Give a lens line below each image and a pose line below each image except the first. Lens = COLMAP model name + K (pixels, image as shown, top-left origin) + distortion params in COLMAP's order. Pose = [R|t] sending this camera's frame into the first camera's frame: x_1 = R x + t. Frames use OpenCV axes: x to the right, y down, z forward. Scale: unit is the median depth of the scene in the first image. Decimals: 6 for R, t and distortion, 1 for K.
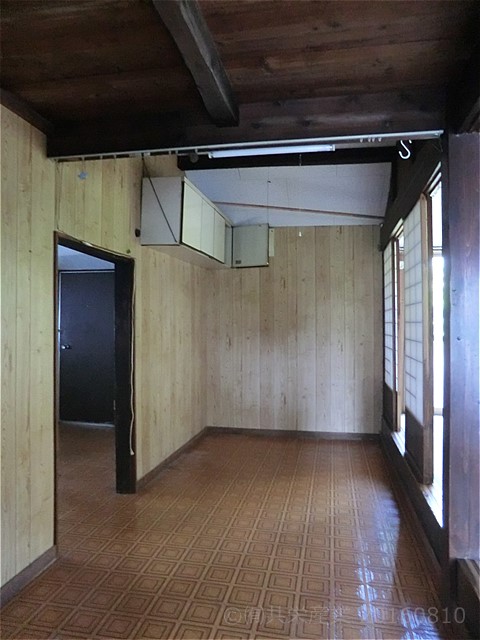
lens RADIAL K [[466.3, 0, 240.0], [0, 466.3, 320.0], [0, 0, 1]] dist [-0.086070, 0.088601]
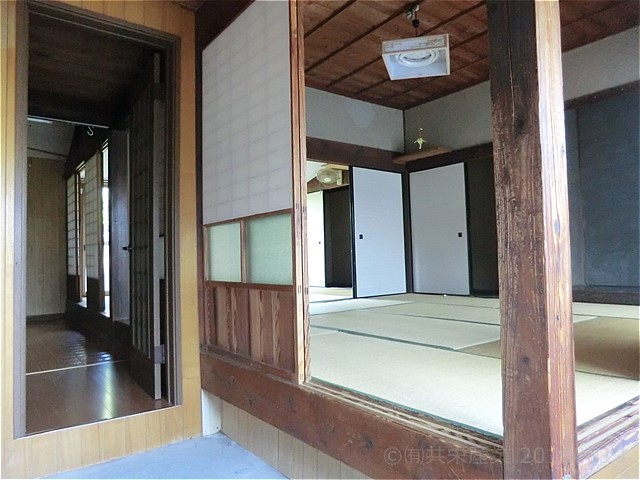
lens RADIAL K [[466.3, 0, 320.0], [0, 466.3, 240.0], [0, 0, 1]] dist [-0.086070, 0.088601]
pose [[0.669132, 0.010921, 0.743064, -0.229241], [0.017404, 0.999387, -0.030361, 0.097887], [-0.742940, 0.033247, 0.668532, -0.546054]]
